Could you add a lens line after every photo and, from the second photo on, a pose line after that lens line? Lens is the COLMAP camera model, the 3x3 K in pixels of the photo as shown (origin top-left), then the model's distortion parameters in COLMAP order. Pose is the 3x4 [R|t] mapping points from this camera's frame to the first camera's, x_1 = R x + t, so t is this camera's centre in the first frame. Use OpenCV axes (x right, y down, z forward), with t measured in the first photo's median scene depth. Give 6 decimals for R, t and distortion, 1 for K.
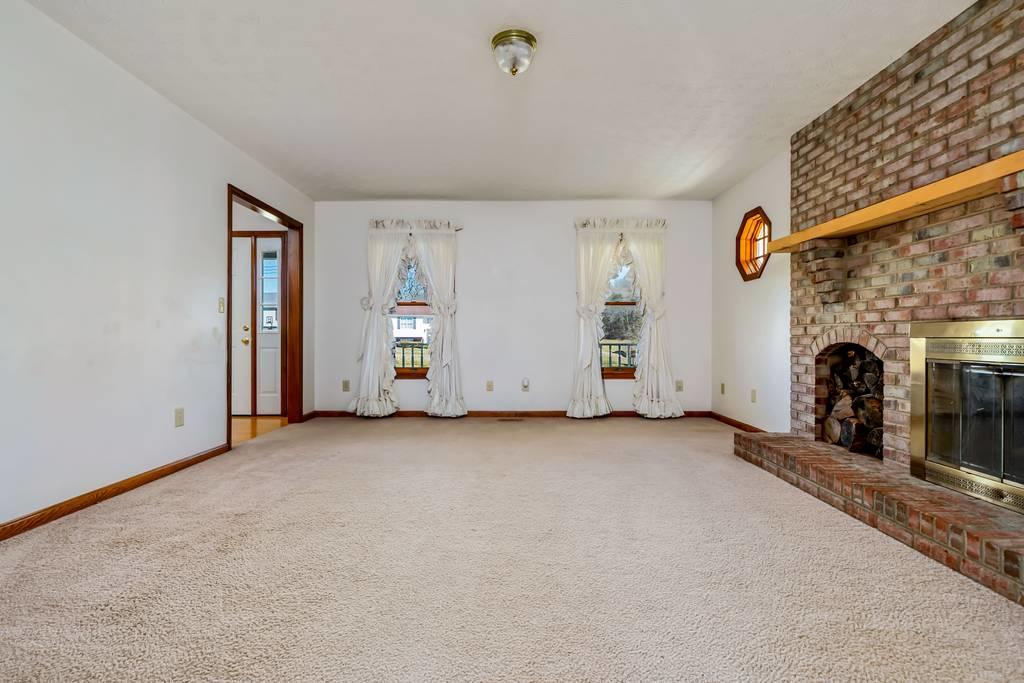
lens RADIAL K [[489.8, 0, 509.6], [0, 489.8, 336.3], [0, 0, 1]] dist [-0.003672, -0.000525]
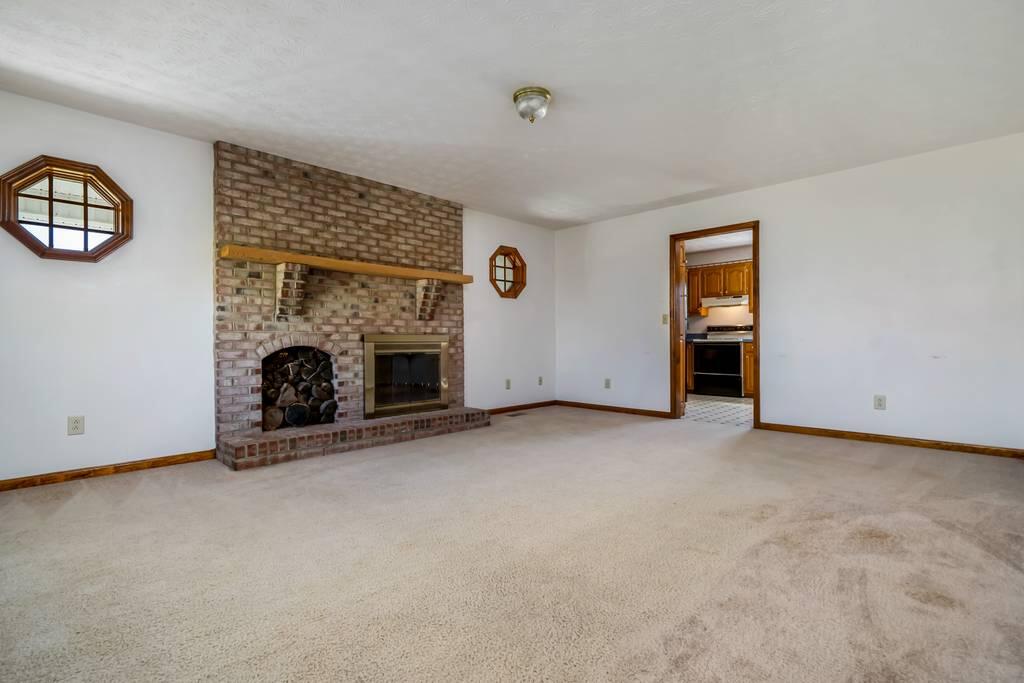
lens RADIAL K [[489.8, 0, 512.3], [0, 489.8, 338.8], [0, 0, 1]] dist [-0.003672, -0.000525]
pose [[-0.725121, 0.005042, 0.688603, -0.718144], [0.000187, 0.999975, -0.007125, 0.003034], [-0.688621, -0.005038, -0.725104, 1.738682]]
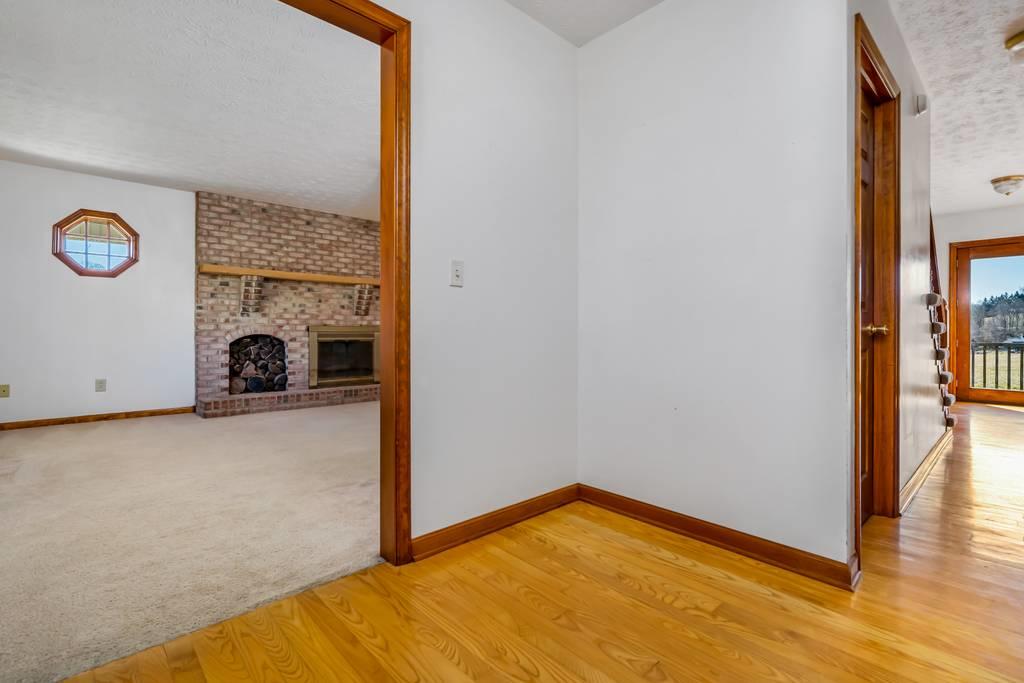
lens RADIAL K [[489.8, 0, 509.5], [0, 489.8, 328.6], [0, 0, 1]] dist [-0.003672, -0.000525]
pose [[-0.687750, 0.003862, 0.725937, -1.442751], [-0.005746, 0.999926, -0.010764, 0.006411], [-0.725925, -0.011575, -0.687677, 1.753880]]
